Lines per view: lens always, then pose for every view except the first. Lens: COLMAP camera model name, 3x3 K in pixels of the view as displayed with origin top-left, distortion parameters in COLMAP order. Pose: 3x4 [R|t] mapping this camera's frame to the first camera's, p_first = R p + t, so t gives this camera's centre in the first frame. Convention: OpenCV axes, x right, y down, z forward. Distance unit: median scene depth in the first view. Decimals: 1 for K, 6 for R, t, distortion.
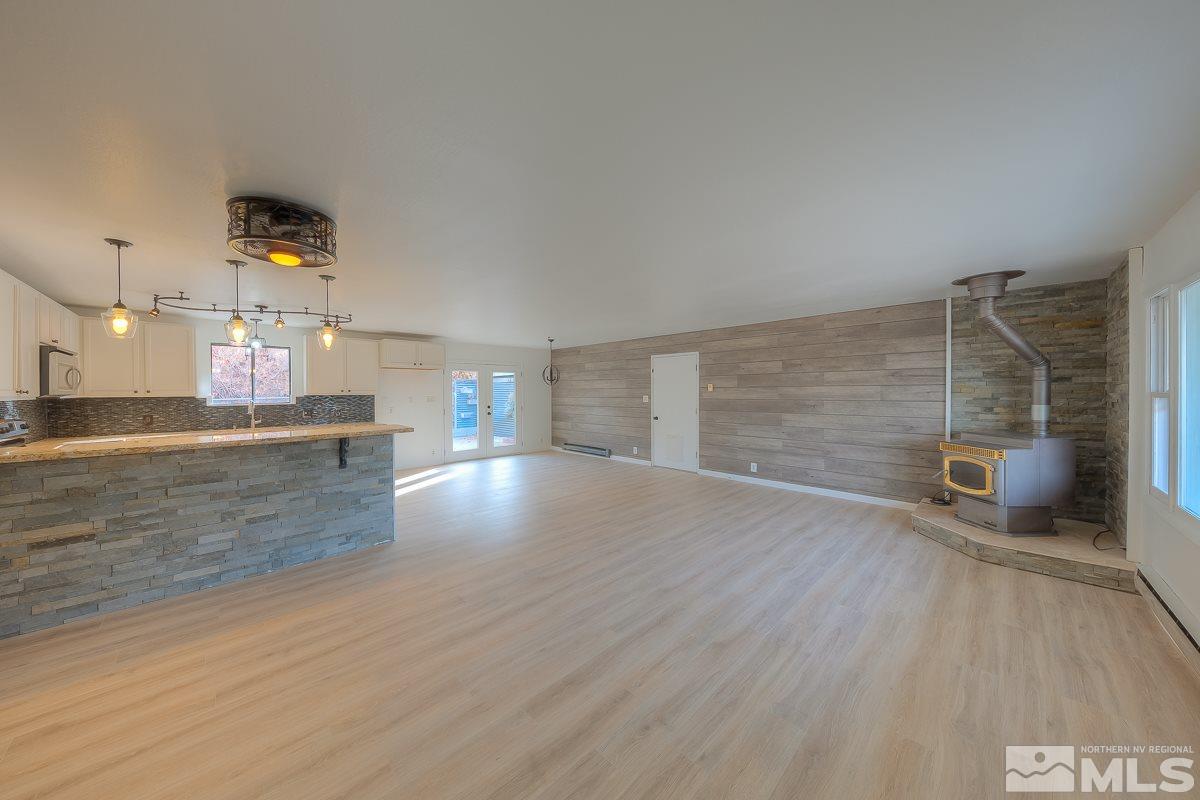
lens RADIAL K [[387.2, 0, 594.2], [0, 387.2, 394.7], [0, 0, 1]] dist [0.012155, -0.000123]
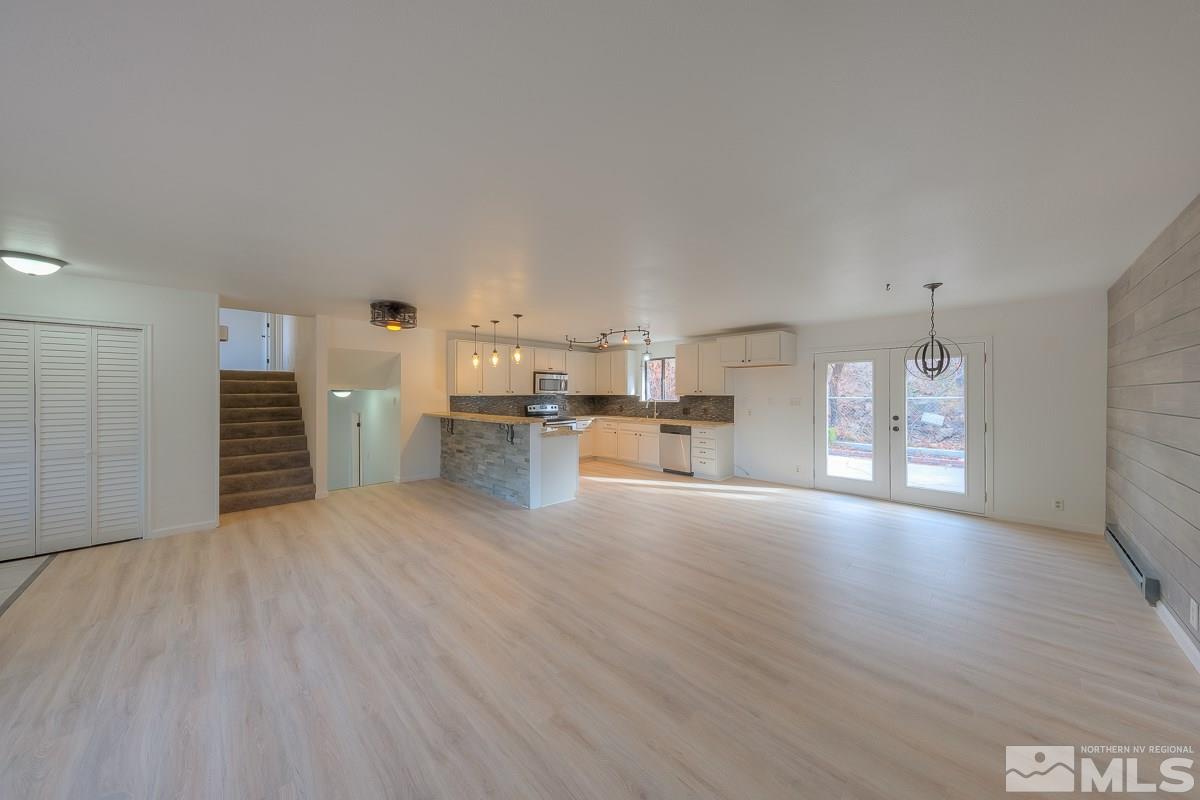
lens RADIAL K [[387.2, 0, 591.0], [0, 387.2, 392.4], [0, 0, 1]] dist [0.012155, -0.000123]
pose [[0.016286, 0.003314, -0.999862, 0.639228], [-0.009967, 0.999945, 0.003152, -0.010593], [0.999818, 0.009915, 0.016318, 1.004289]]
